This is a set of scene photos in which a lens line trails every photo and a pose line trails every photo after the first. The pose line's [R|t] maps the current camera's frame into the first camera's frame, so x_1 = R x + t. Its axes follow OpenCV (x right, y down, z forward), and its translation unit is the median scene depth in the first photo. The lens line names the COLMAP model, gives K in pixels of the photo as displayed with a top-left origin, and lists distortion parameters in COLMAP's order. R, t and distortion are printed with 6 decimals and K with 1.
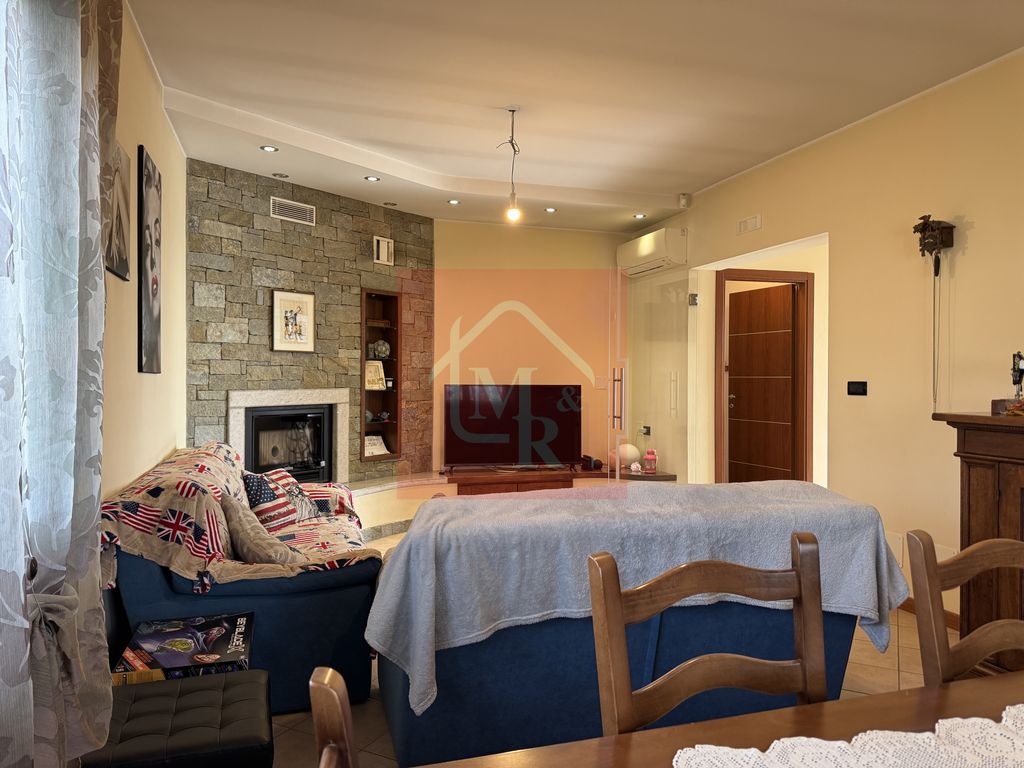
lens RADIAL K [[719.4, 0, 529.1], [0, 719.4, 391.5], [0, 0, 1]] dist [0.048346, -0.065316]
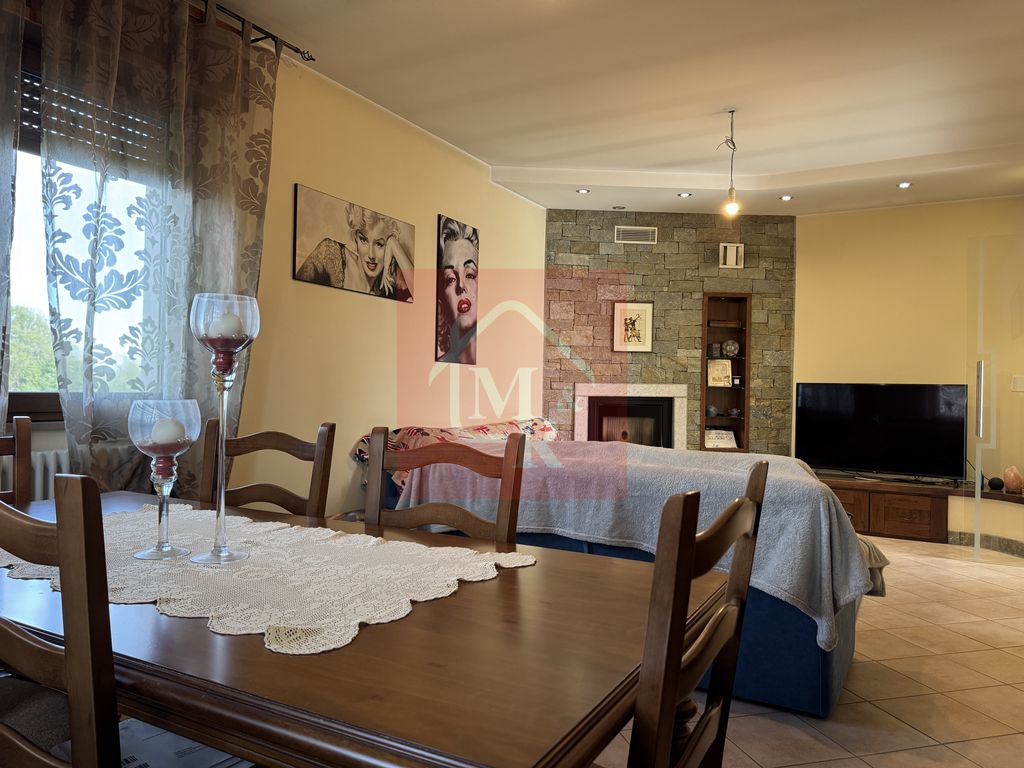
lens RADIAL K [[719.4, 0, 497.2], [0, 719.4, 392.5], [0, 0, 1]] dist [0.048346, -0.065316]
pose [[0.654265, 0.011192, -0.756183, 0.407629], [-0.030115, 0.999483, -0.011263, 0.030359], [0.755666, 0.030141, 0.654264, 0.051433]]
